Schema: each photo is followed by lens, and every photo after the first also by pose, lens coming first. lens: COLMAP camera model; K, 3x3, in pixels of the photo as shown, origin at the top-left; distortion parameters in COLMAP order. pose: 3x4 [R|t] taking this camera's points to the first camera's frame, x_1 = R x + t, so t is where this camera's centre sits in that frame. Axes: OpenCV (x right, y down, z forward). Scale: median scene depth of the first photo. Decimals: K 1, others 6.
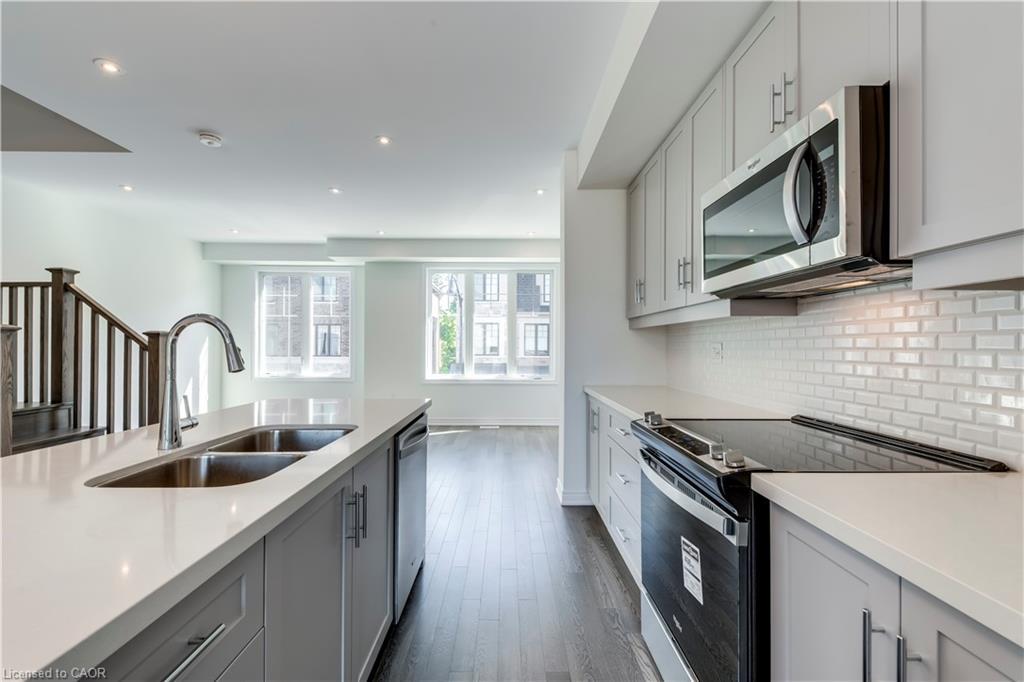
lens RADIAL K [[425.5, 0, 509.4], [0, 425.5, 343.5], [0, 0, 1]] dist [0.025128, -0.010903]
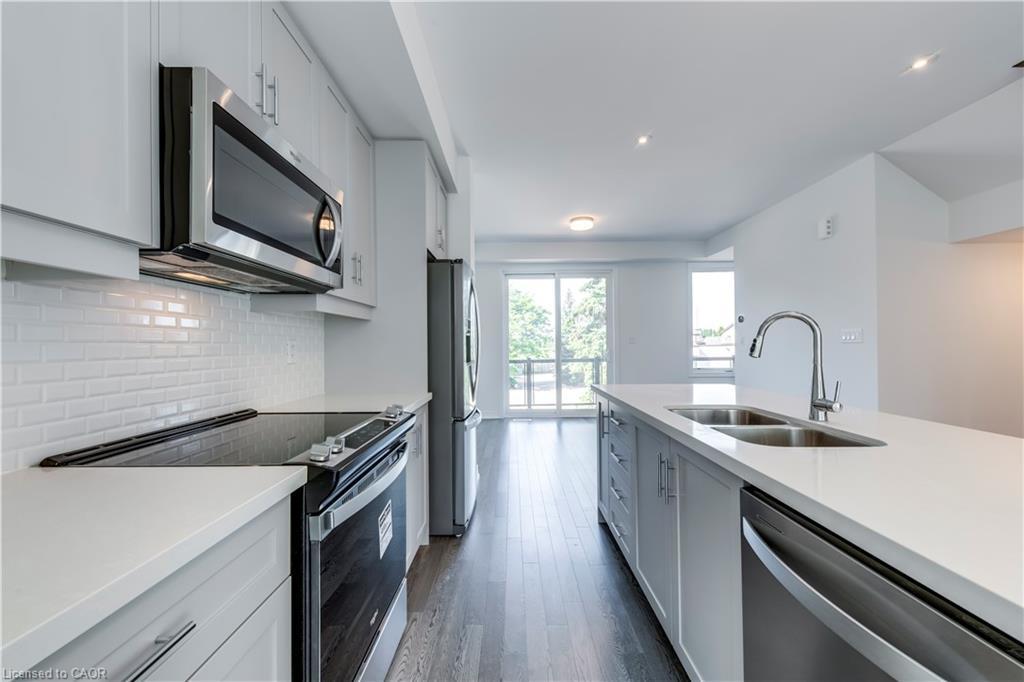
lens RADIAL K [[399.0, 0, 508.0], [0, 399.0, 343.6], [0, 0, 1]] dist [0.021141, -0.008136]
pose [[-0.999957, 0.001907, 0.009053, 0.059146], [0.001841, 0.999971, -0.007359, 0.020325], [-0.009067, -0.007342, -0.999932, 1.663884]]
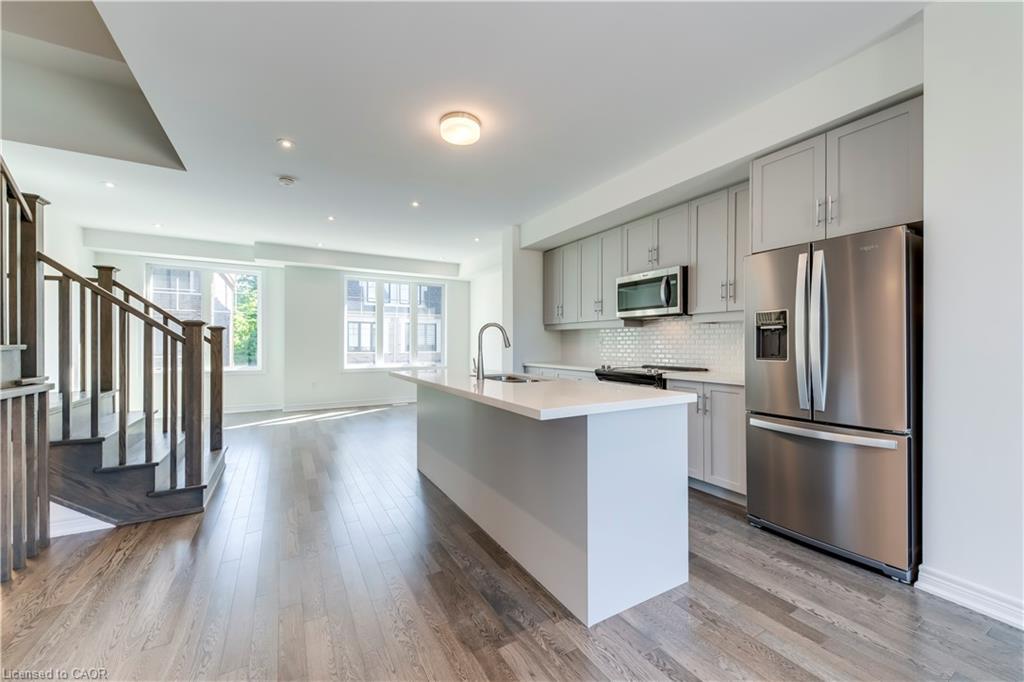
lens RADIAL K [[399.0, 0, 508.0], [0, 399.0, 343.6], [0, 0, 1]] dist [0.021141, -0.008136]
pose [[0.872602, -0.000698, 0.488431, -1.340473], [-0.002005, 0.999985, 0.005012, 0.026981], [-0.488428, -0.005352, 0.872588, -0.777855]]
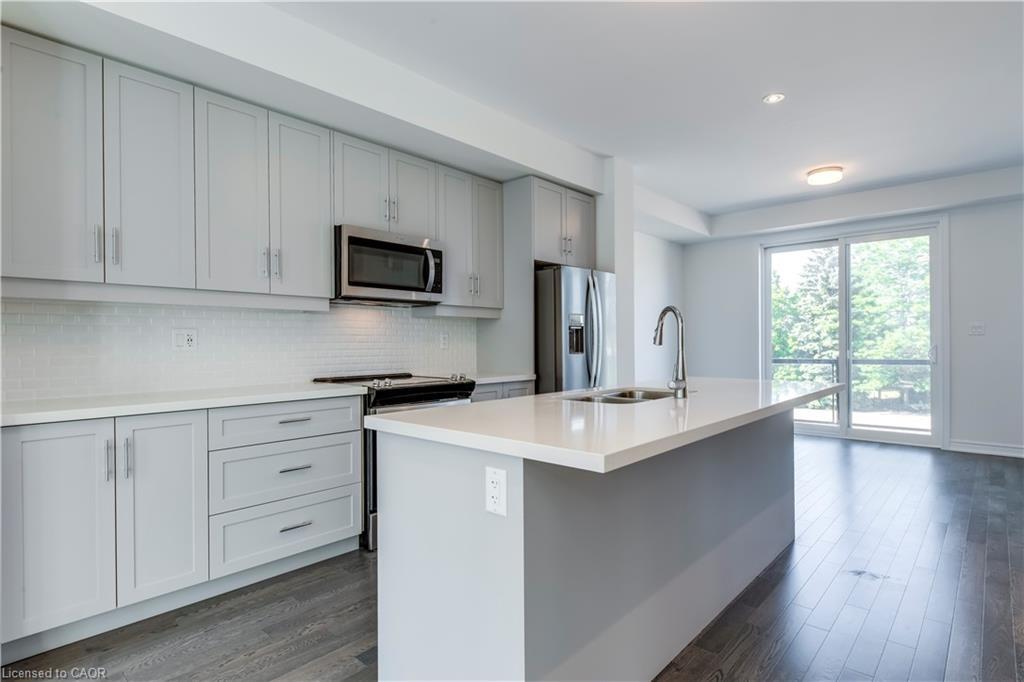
lens RADIAL K [[532.4, 0, 506.5], [0, 532.4, 343.3], [0, 0, 1]] dist [0.023621, -0.015774]
pose [[-0.733522, -0.001358, 0.679665, -1.210882], [-0.001468, 0.999999, 0.000415, 0.042277], [-0.679665, -0.000693, -0.733523, 2.092213]]
